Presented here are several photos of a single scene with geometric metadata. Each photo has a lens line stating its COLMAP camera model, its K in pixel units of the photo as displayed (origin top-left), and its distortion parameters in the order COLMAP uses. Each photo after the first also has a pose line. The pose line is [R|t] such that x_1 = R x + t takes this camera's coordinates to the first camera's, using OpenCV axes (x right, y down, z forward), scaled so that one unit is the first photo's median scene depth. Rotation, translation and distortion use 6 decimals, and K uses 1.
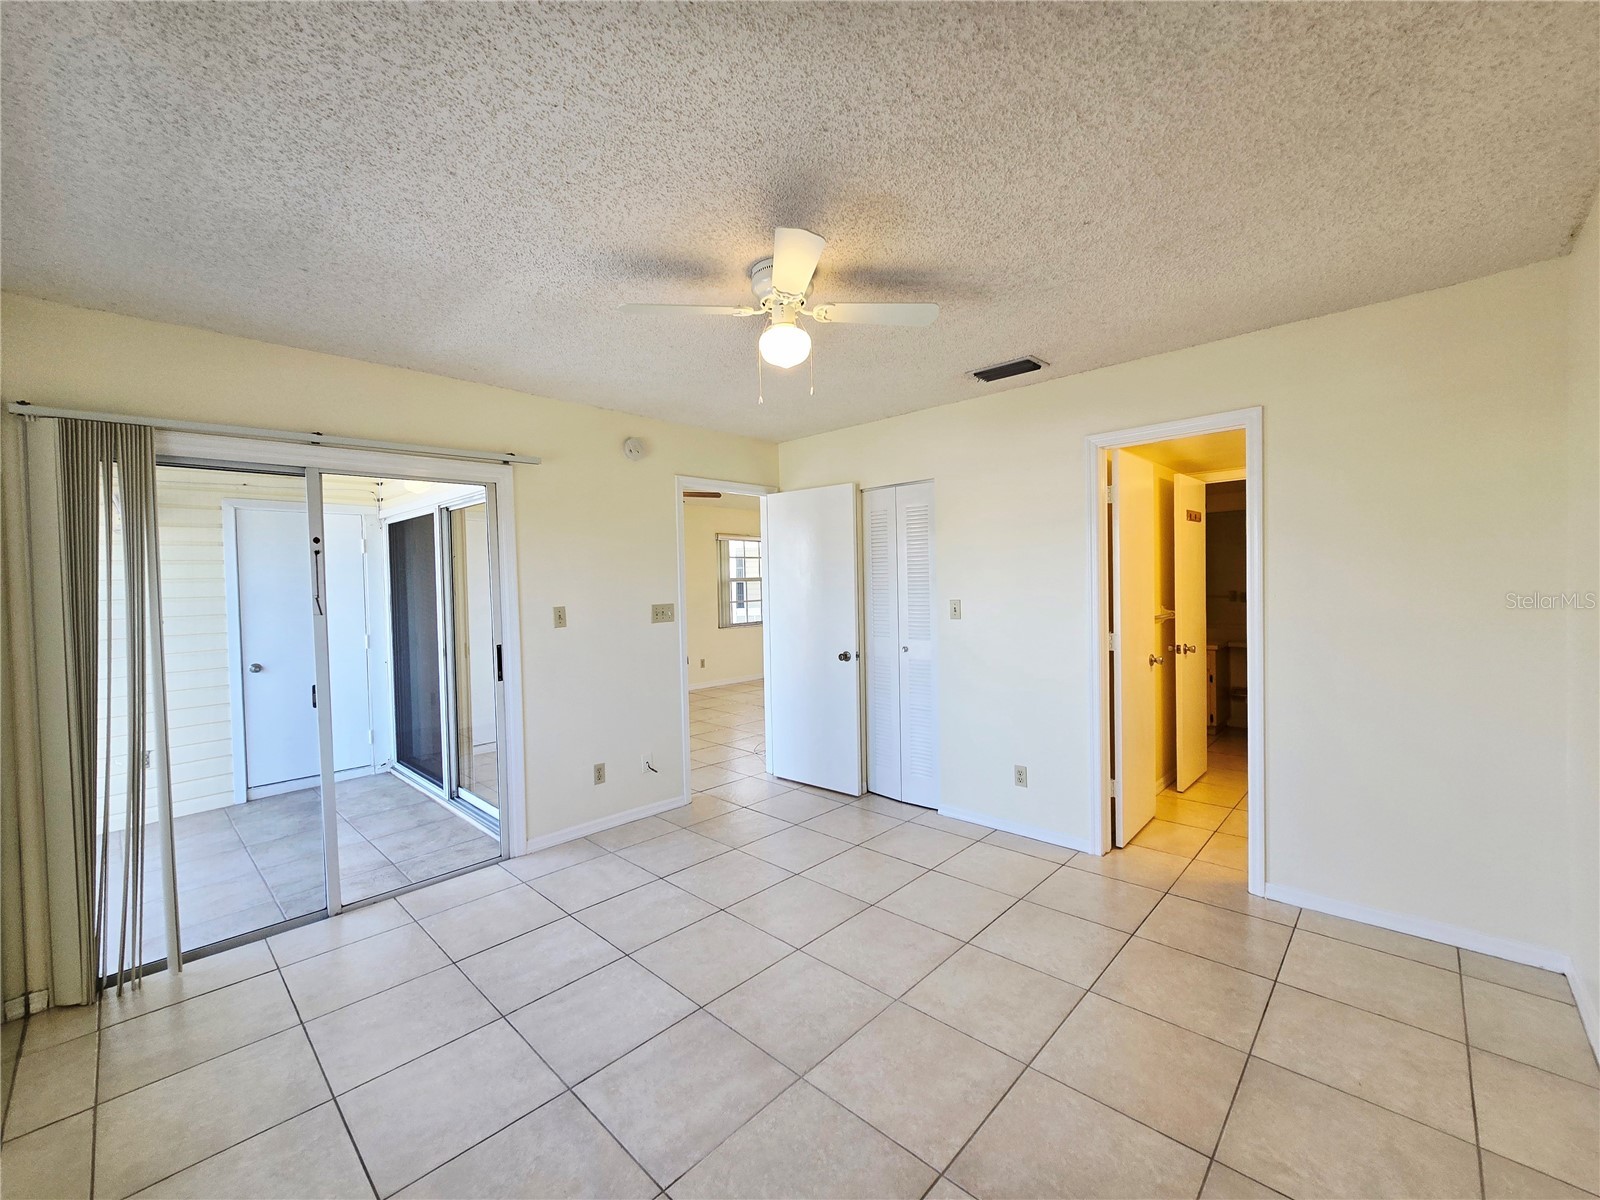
lens RADIAL K [[652.3, 0, 812.9], [0, 652.3, 597.6], [0, 0, 1]] dist [-0.000977, 0.000006]
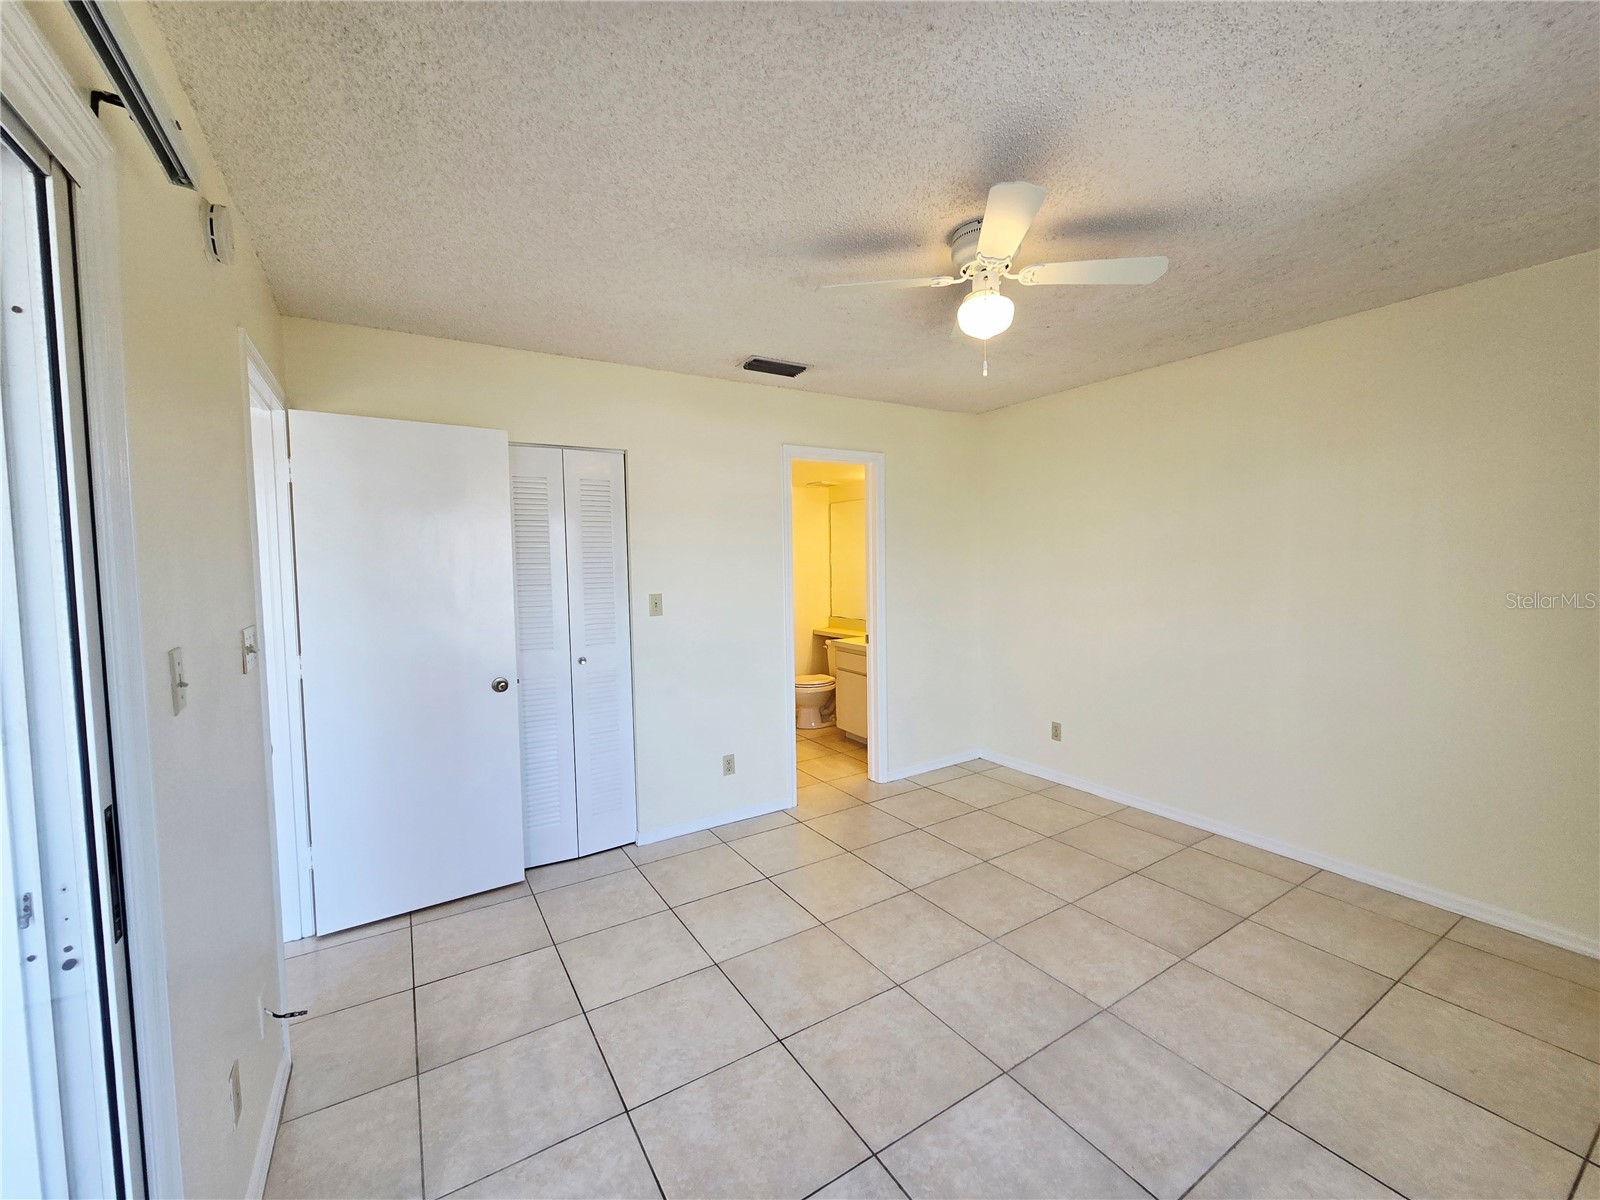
lens RADIAL K [[646.7, 0, 827.6], [0, 646.7, 596.1], [0, 0, 1]] dist [0.012022, 0.000083]
pose [[0.246251, -0.038730, 0.968432, -1.004597], [0.029897, 0.999029, 0.032352, -0.026820], [-0.968745, 0.020987, 0.247170, 0.977954]]
